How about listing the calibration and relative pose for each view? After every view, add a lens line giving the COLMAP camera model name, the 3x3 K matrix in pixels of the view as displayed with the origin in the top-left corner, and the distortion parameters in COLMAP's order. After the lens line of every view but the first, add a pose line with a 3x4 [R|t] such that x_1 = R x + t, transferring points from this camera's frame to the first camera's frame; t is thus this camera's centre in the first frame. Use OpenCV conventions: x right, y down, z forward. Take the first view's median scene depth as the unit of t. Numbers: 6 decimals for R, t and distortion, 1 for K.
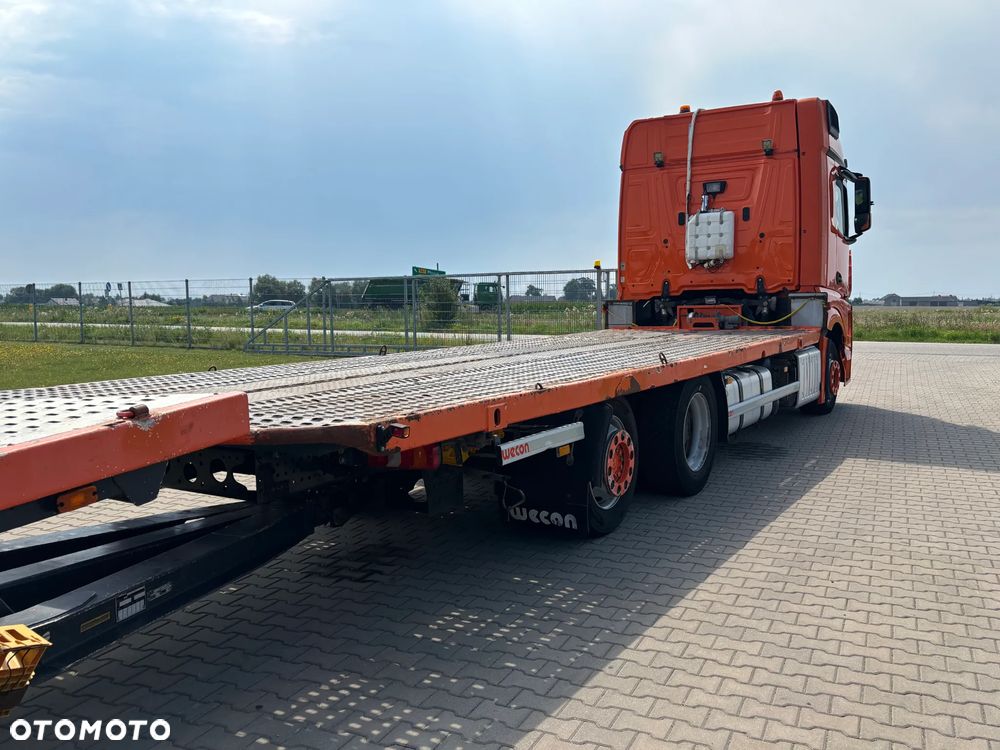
lens RADIAL K [[941.8, 0, 501.3], [0, 941.8, 371.3], [0, 0, 1]] dist [0.067465, -0.006464]
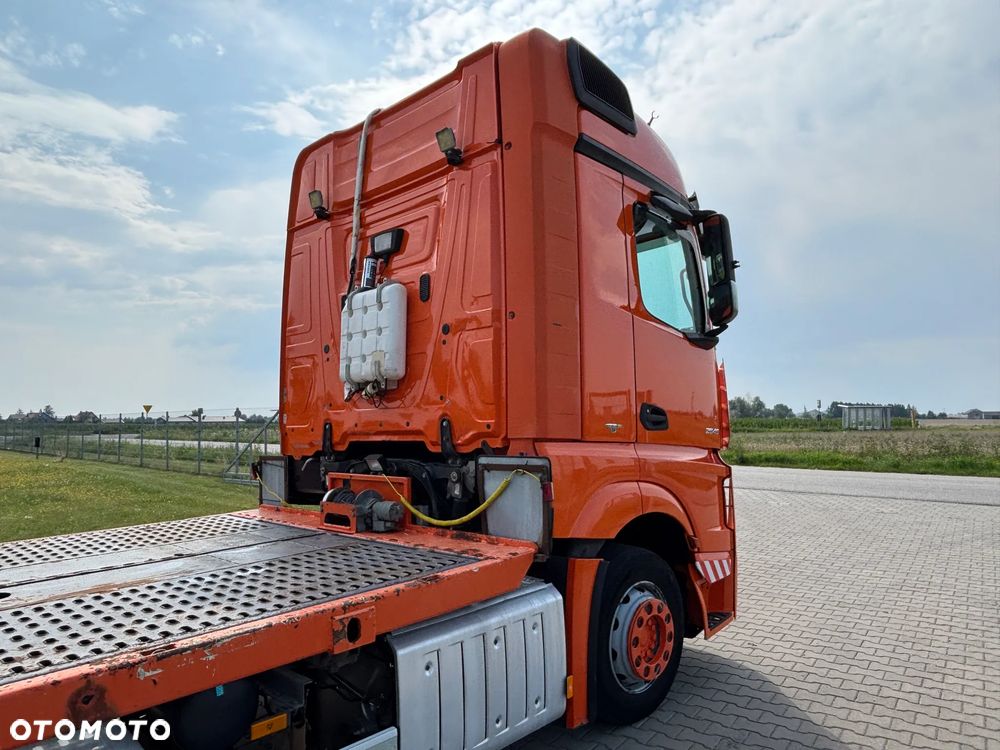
lens RADIAL K [[660.0, 0, 496.2], [0, 660.0, 368.7], [0, 0, 1]] dist [0.037669, -0.036207]
pose [[0.971009, -0.023039, -0.237929, 0.366666], [-0.011293, 0.989811, -0.141936, -0.076115], [0.238775, 0.140508, 0.960856, 0.679385]]
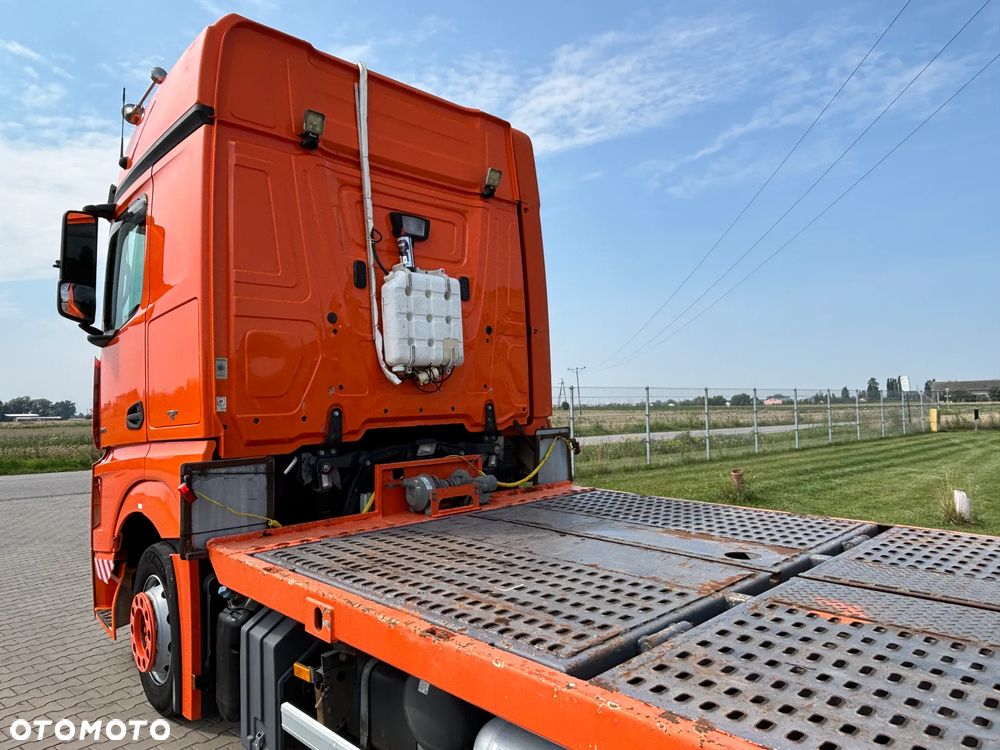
lens RADIAL K [[660.0, 0, 496.2], [0, 660.0, 368.7], [0, 0, 1]] dist [0.037669, -0.036207]
pose [[0.279260, 0.057709, 0.958480, -0.100006], [0.087182, 0.992546, -0.085161, -0.083985], [-0.956250, 0.107345, 0.272147, 0.868942]]
